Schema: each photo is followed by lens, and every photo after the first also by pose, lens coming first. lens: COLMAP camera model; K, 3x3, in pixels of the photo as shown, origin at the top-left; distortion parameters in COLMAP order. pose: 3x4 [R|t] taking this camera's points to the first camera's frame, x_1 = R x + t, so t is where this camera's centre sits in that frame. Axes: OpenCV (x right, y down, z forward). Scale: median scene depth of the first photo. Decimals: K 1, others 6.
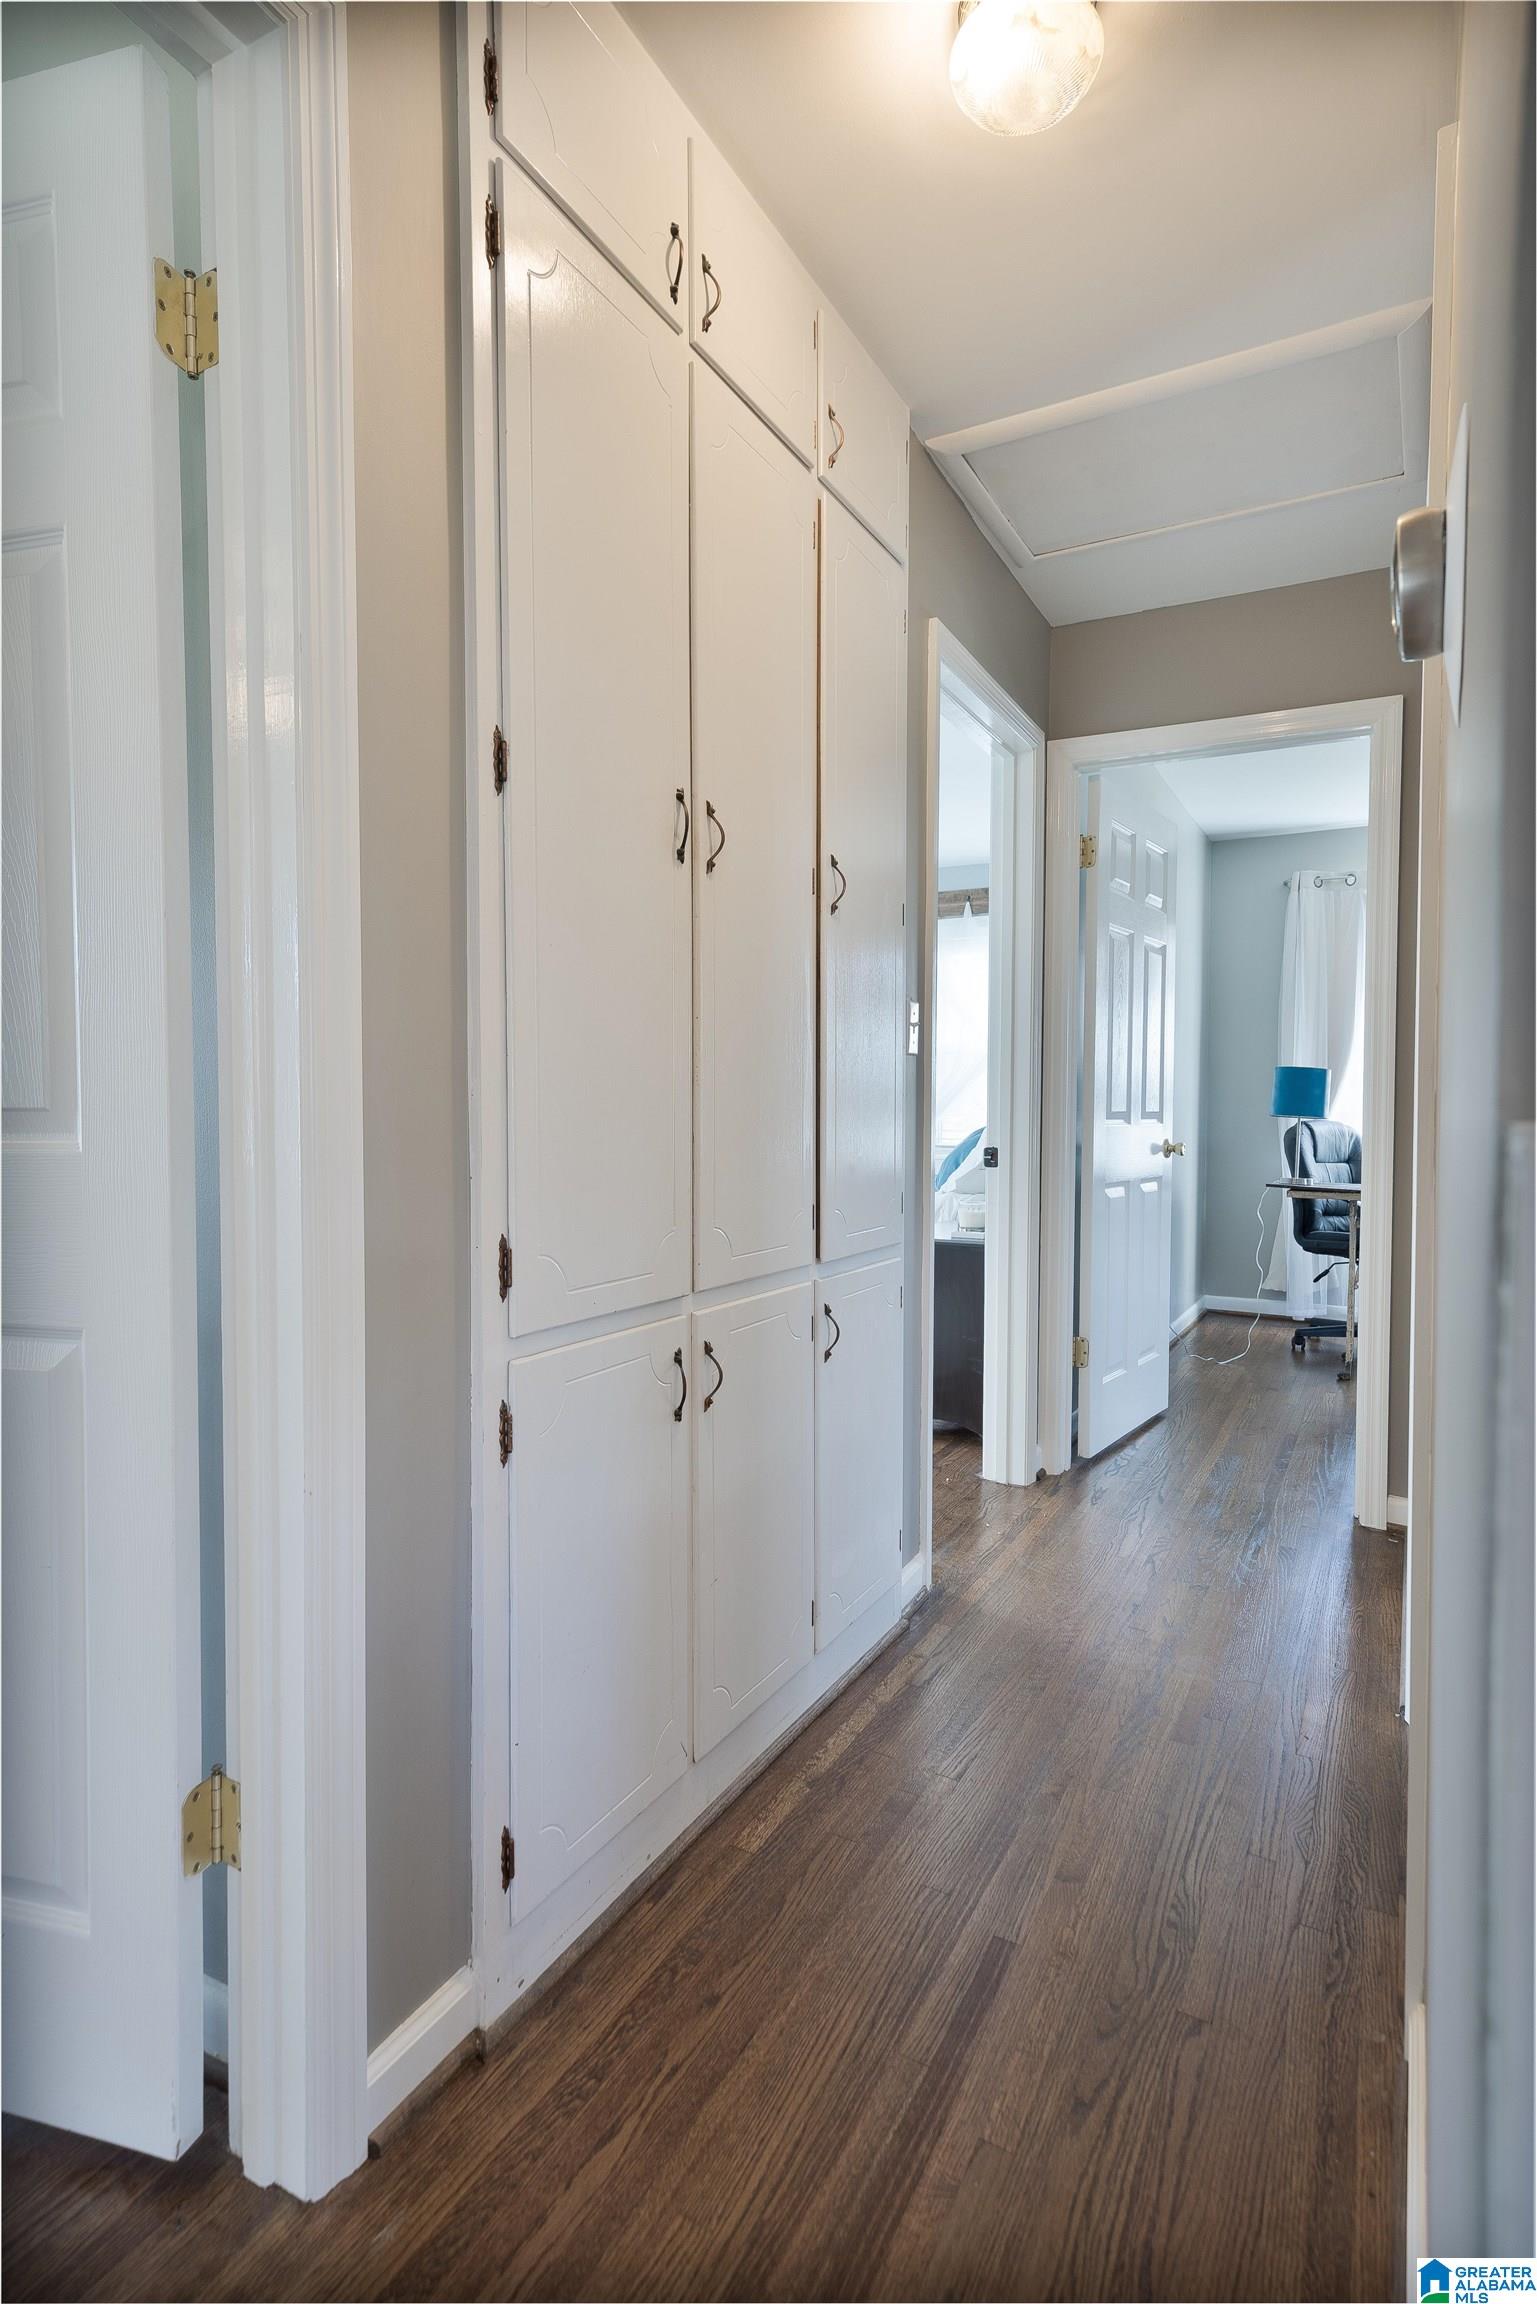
lens RADIAL K [[1180.0, 0, 767.5], [0, 1180.0, 1154.5], [0, 0, 1]] dist [-0.000628, -0.000070]
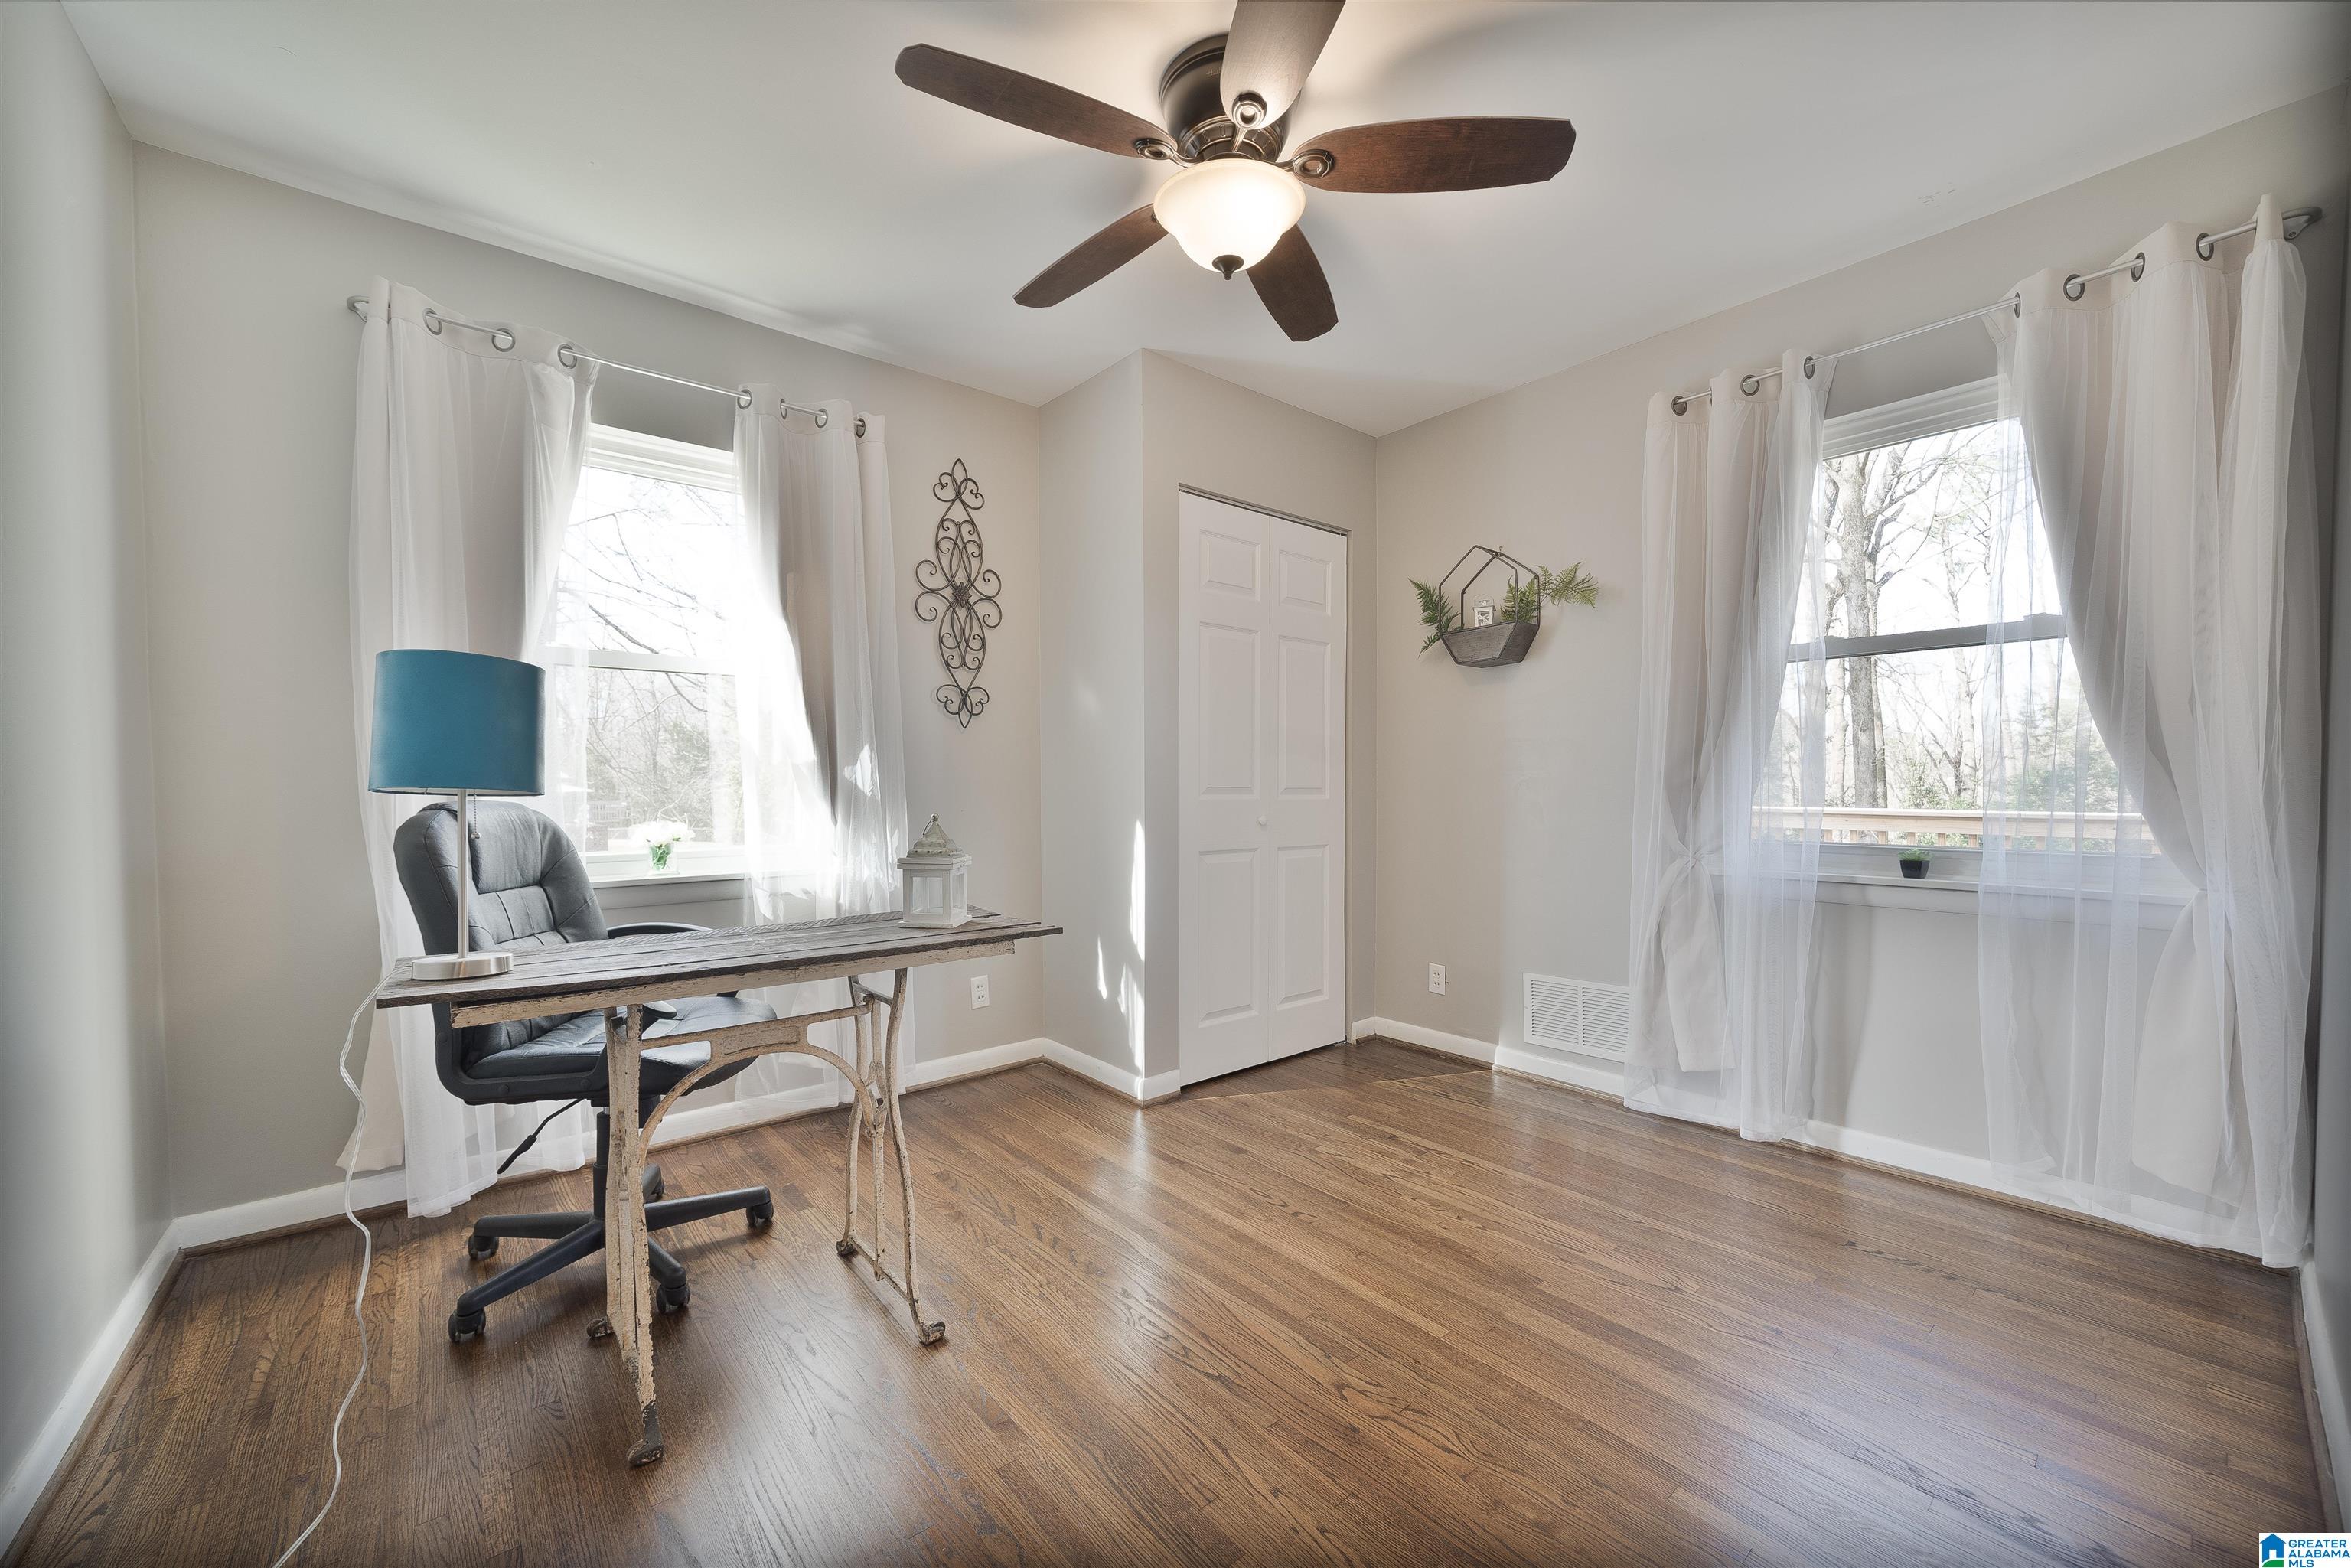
lens RADIAL K [[889.2, 0, 1126.8], [0, 889.2, 818.1], [0, 0, 1]] dist [-0.011924, -0.000340]
pose [[0.393340, -0.032462, 0.918820, 0.253289], [0.037240, 0.999119, 0.019357, -0.019237], [-0.918638, 0.026603, 0.394203, 0.638382]]
